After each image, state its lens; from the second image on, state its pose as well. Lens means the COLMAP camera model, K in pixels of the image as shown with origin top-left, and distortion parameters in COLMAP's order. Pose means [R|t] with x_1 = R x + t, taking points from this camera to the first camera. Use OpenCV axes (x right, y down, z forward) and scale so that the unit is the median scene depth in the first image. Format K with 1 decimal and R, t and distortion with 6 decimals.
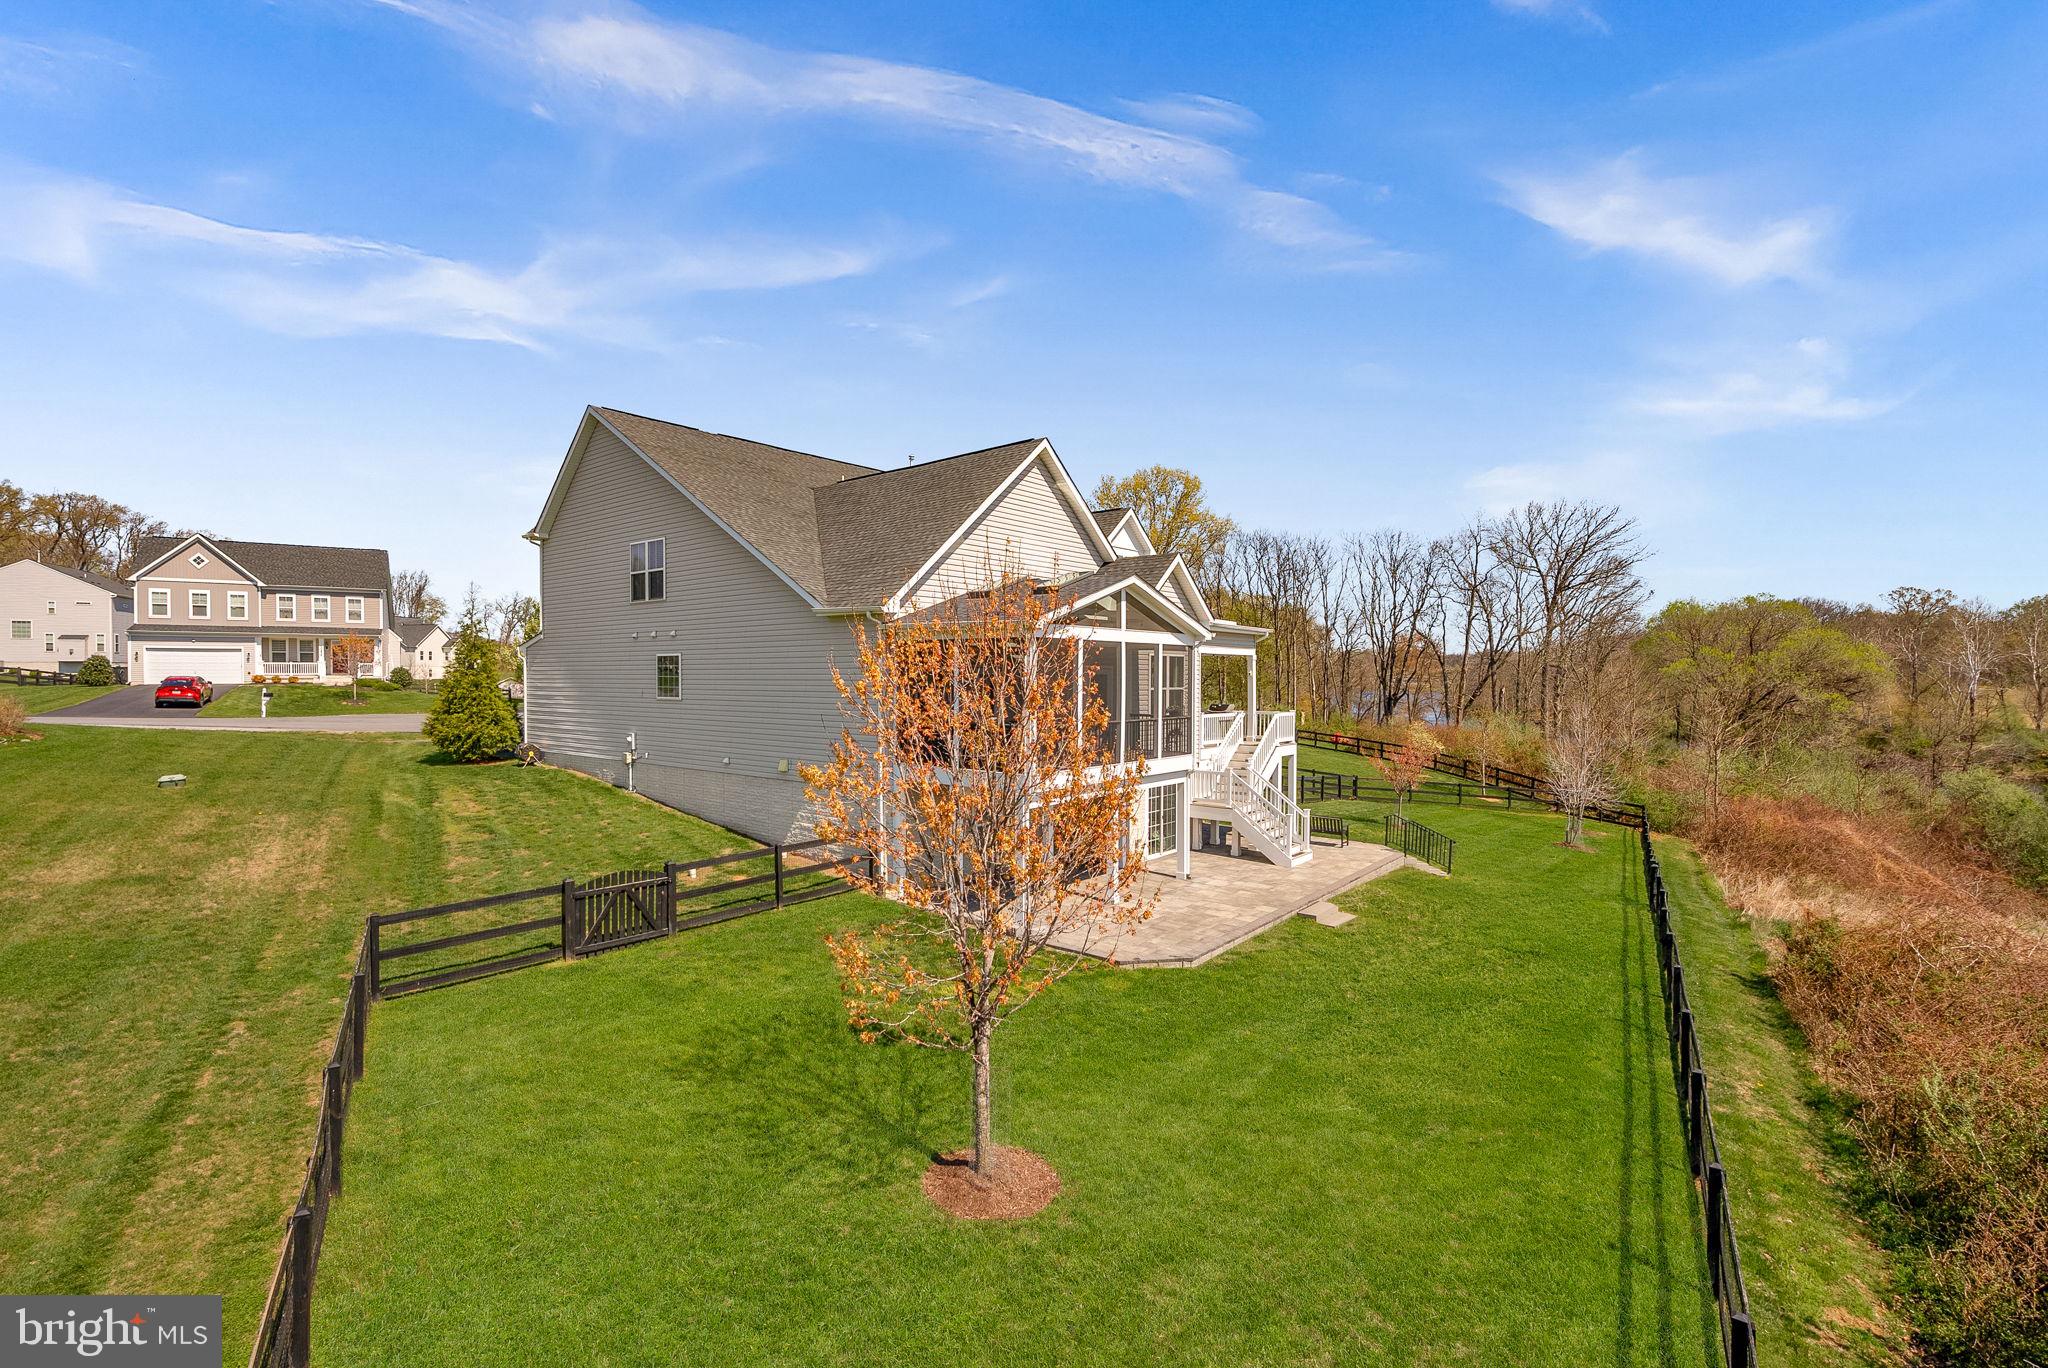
lens RADIAL K [[924.4, 0, 1024.0], [0, 924.4, 684.0], [0, 0, 1]] dist [0.002590, 0.000139]
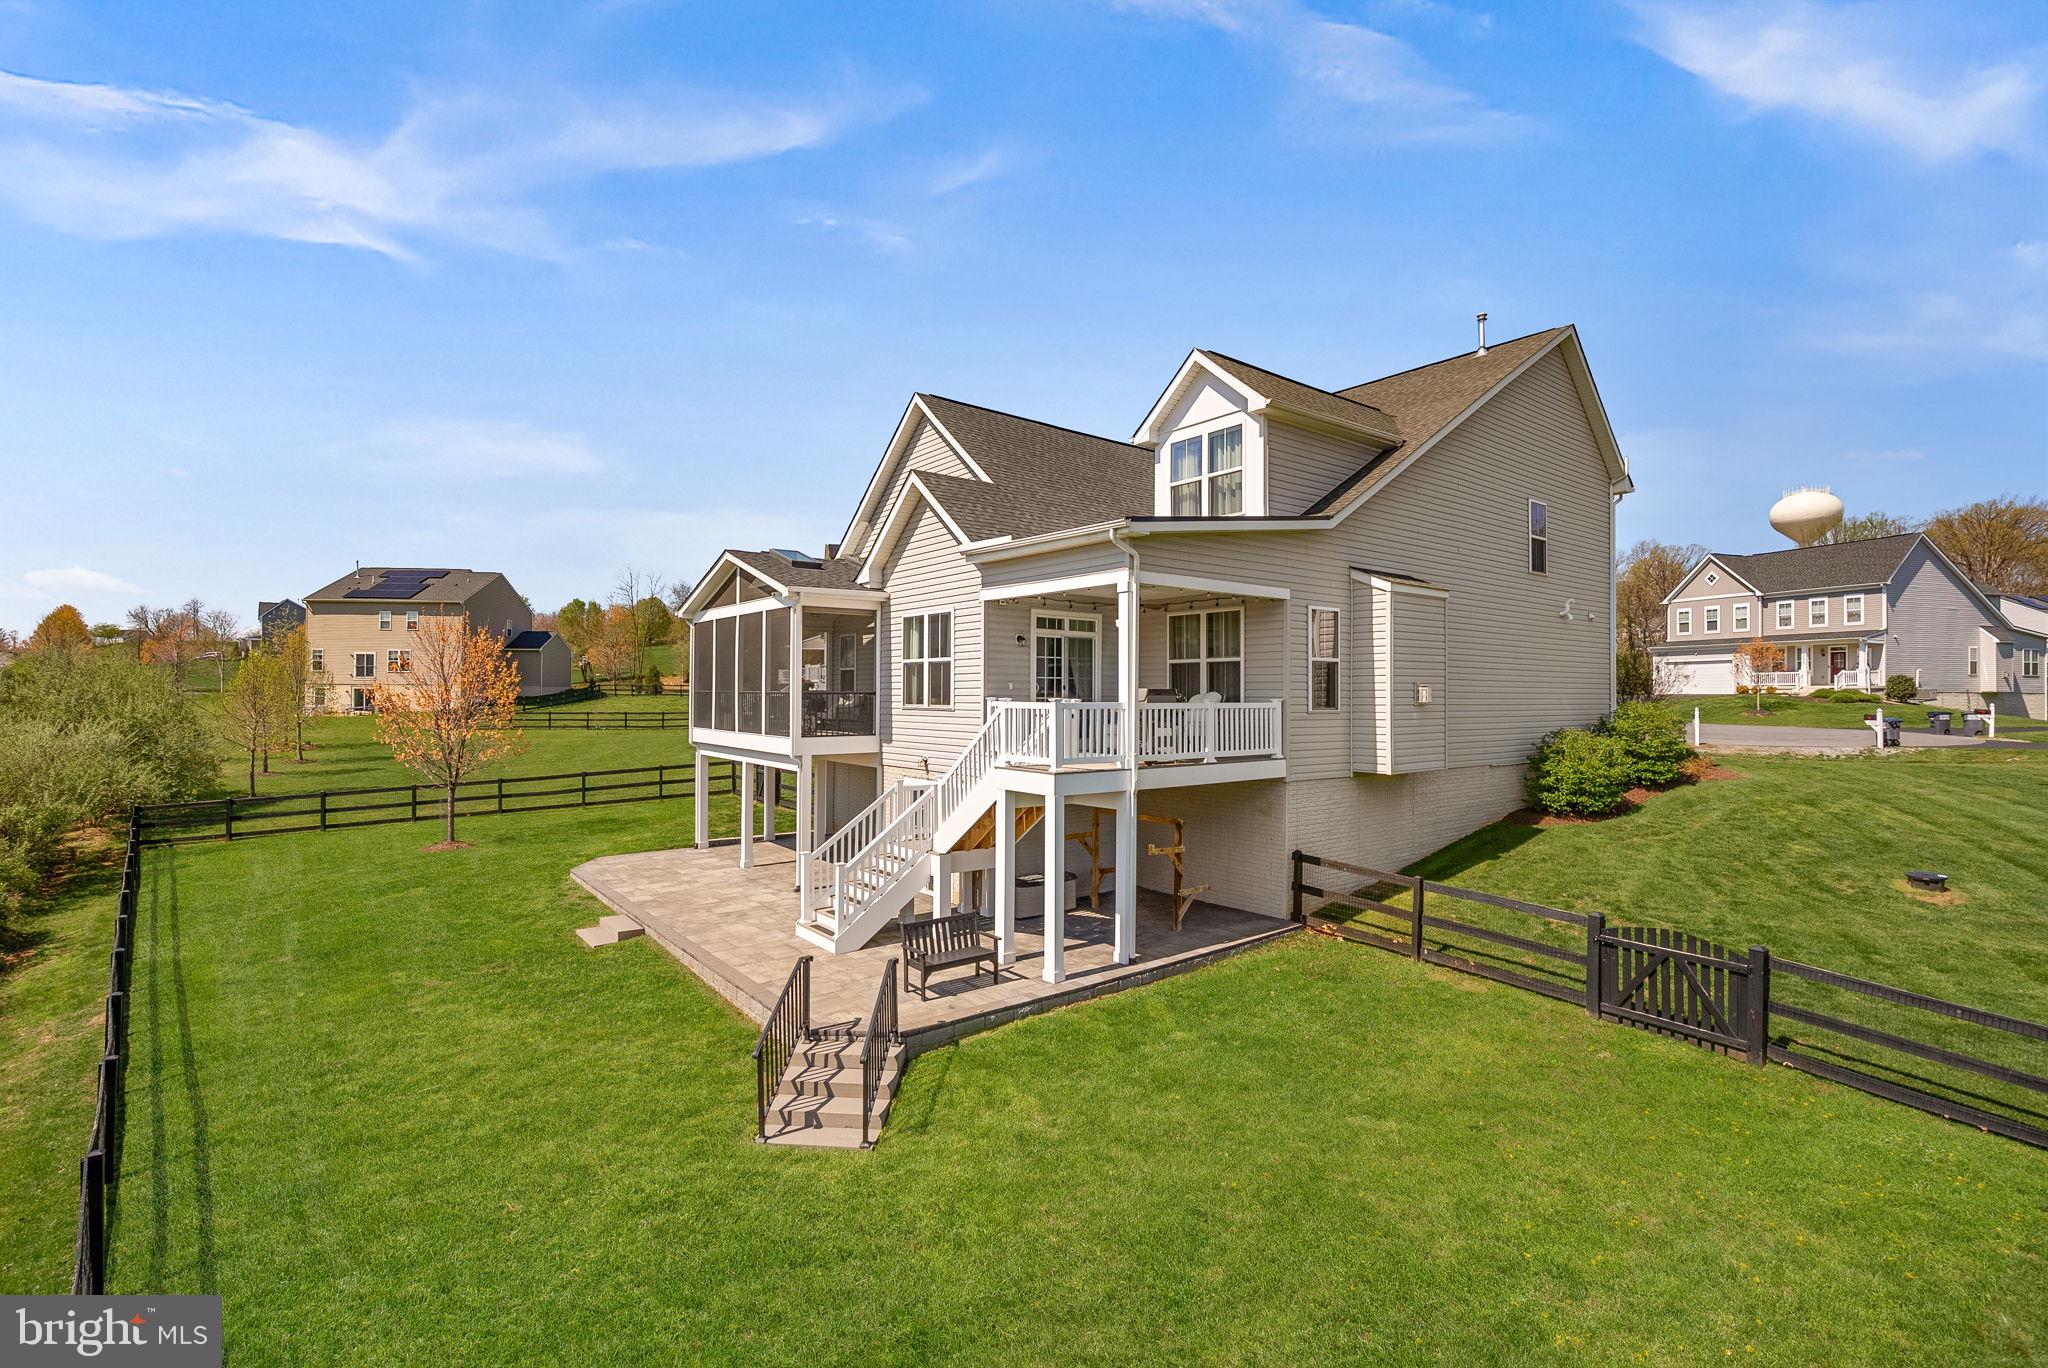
lens RADIAL K [[924.4, 0, 1024.0], [0, 924.4, 684.0], [0, 0, 1]] dist [0.002590, 0.000139]
pose [[-0.228756, -0.013581, -0.973389, 0.321911], [-0.016068, 0.999819, -0.010174, 0.011241], [0.973351, 0.013313, -0.228933, 0.478468]]
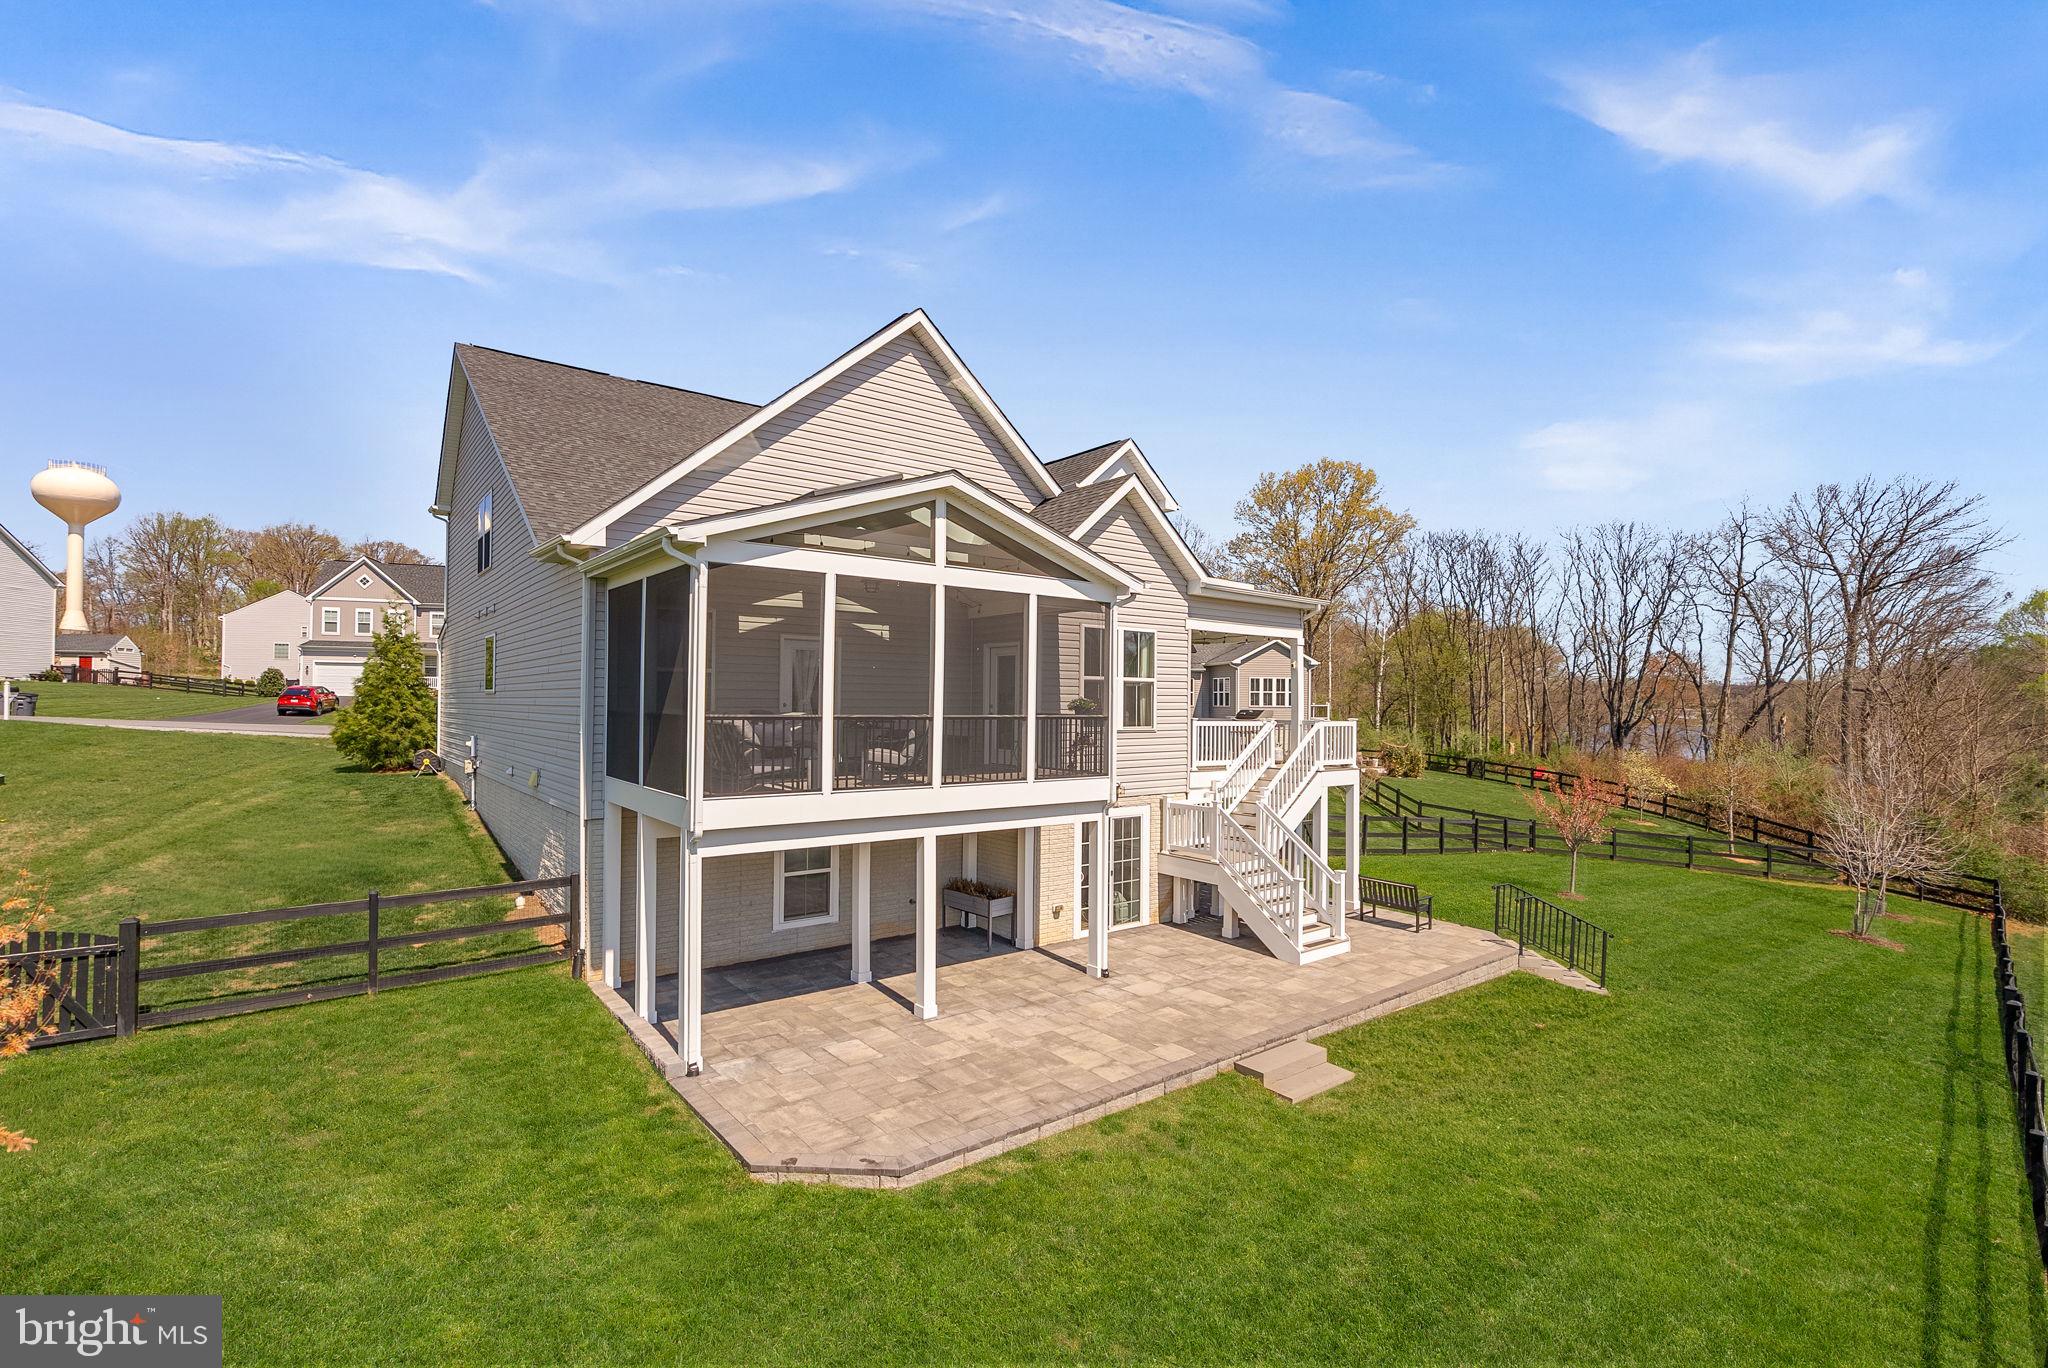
lens RADIAL K [[924.4, 0, 1024.0], [0, 924.4, 684.0], [0, 0, 1]] dist [0.002590, 0.000139]
pose [[0.975496, 0.002372, -0.220005, 0.089218], [-0.009329, 0.999489, -0.030588, 0.011369], [0.219820, 0.031891, 0.975019, 0.127932]]
